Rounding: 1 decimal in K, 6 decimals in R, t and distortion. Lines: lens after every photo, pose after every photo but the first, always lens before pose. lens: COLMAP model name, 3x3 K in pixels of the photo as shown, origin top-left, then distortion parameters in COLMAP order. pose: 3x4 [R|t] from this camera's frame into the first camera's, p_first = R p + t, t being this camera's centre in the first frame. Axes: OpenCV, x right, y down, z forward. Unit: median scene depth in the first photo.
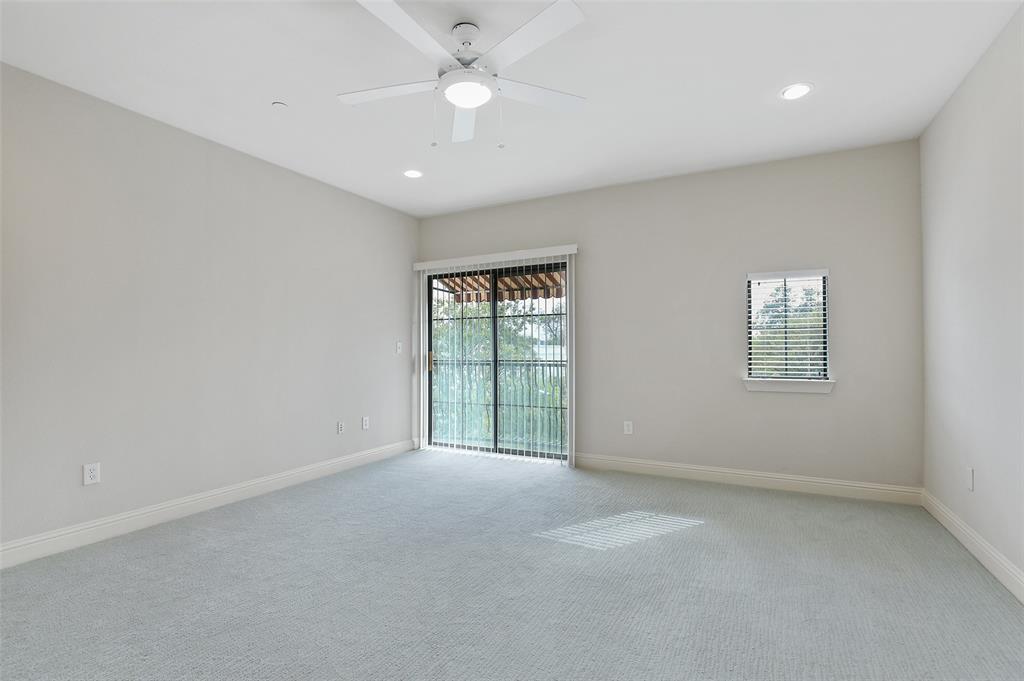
lens RADIAL K [[483.1, 0, 518.7], [0, 483.1, 353.7], [0, 0, 1]] dist [-0.035350, 0.007299]
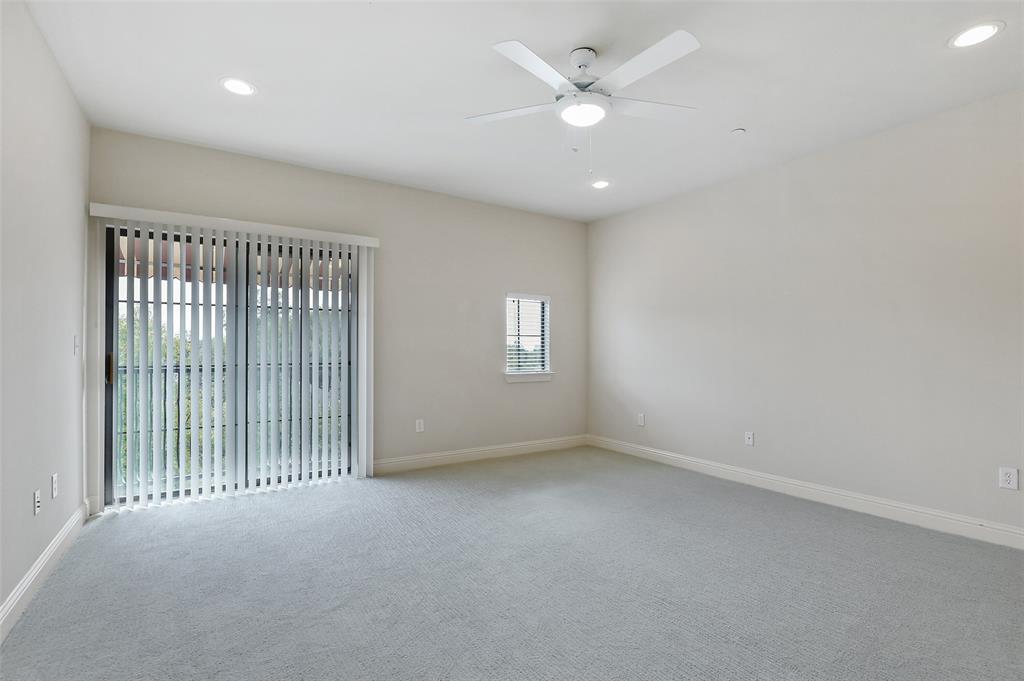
lens RADIAL K [[483.1, 0, 518.7], [0, 483.1, 353.7], [0, 0, 1]] dist [-0.035350, 0.007299]
pose [[0.462291, -0.002505, 0.886725, -0.596046], [0.000199, 0.999996, 0.002721, -0.004526], [-0.886728, -0.001081, 0.462290, 0.329781]]
